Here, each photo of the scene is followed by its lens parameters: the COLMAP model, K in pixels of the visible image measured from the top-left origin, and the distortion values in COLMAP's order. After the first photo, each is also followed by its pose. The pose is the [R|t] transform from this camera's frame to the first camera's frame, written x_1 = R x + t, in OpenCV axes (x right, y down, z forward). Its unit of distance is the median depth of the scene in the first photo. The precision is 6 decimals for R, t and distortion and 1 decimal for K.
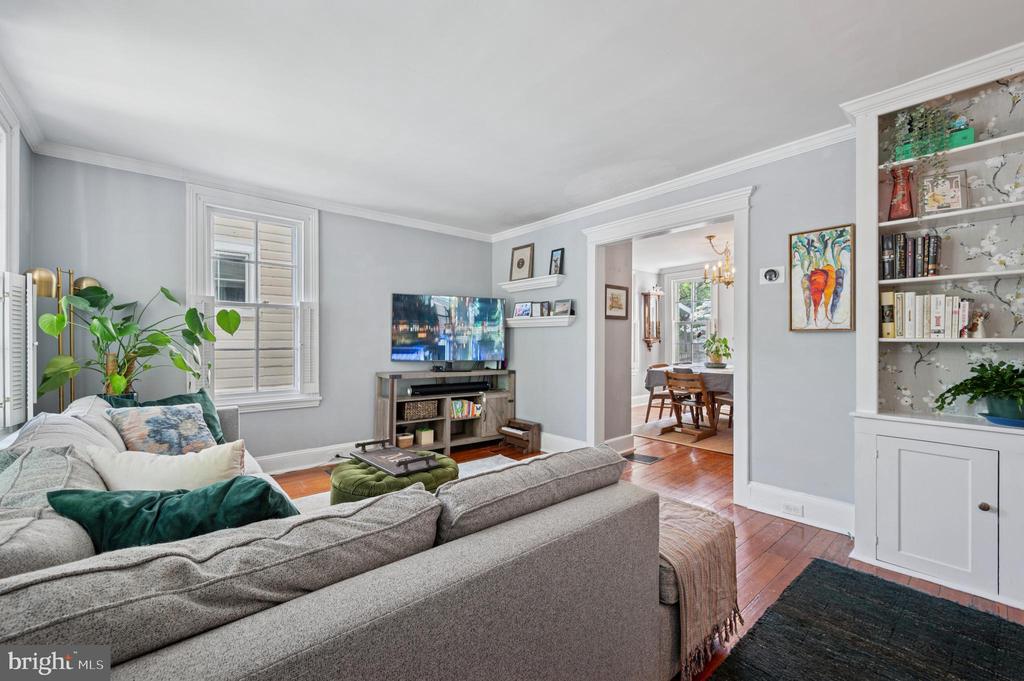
lens RADIAL K [[428.0, 0, 512.0], [0, 428.0, 340.5], [0, 0, 1]] dist [-0.000057, -0.000057]
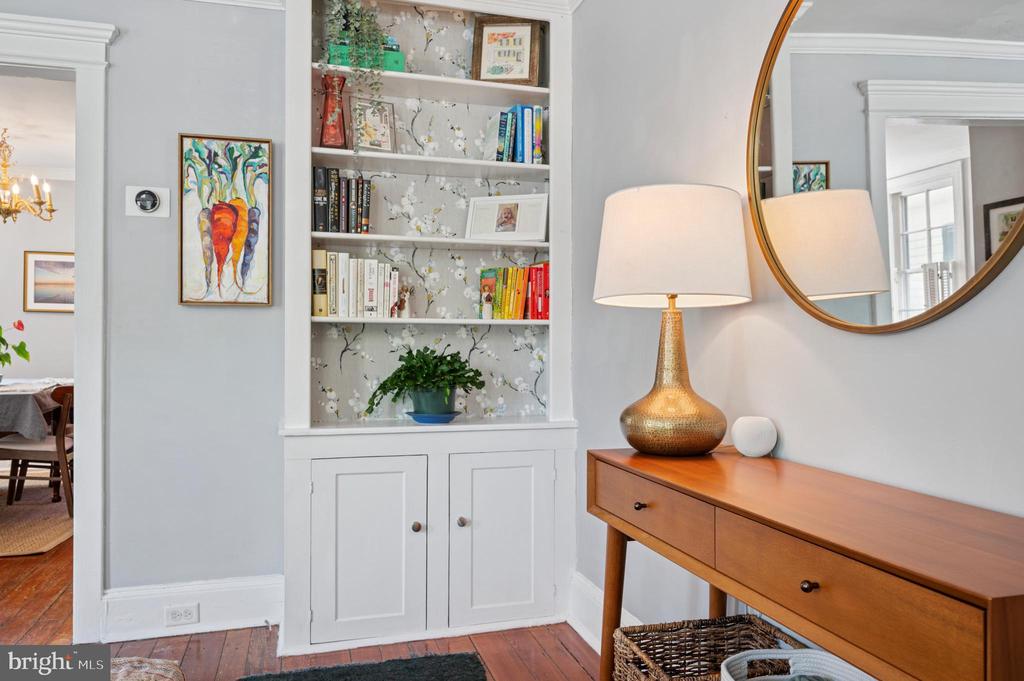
lens RADIAL K [[758.5, 0, 512.0], [0, 758.5, 340.5], [0, 0, 1]] dist [-0.002089, 0.000337]
pose [[0.412920, 0.003215, 0.910761, -0.107244], [0.001611, 0.999990, -0.004260, 0.038927], [-0.910766, 0.003227, 0.412911, 0.216693]]
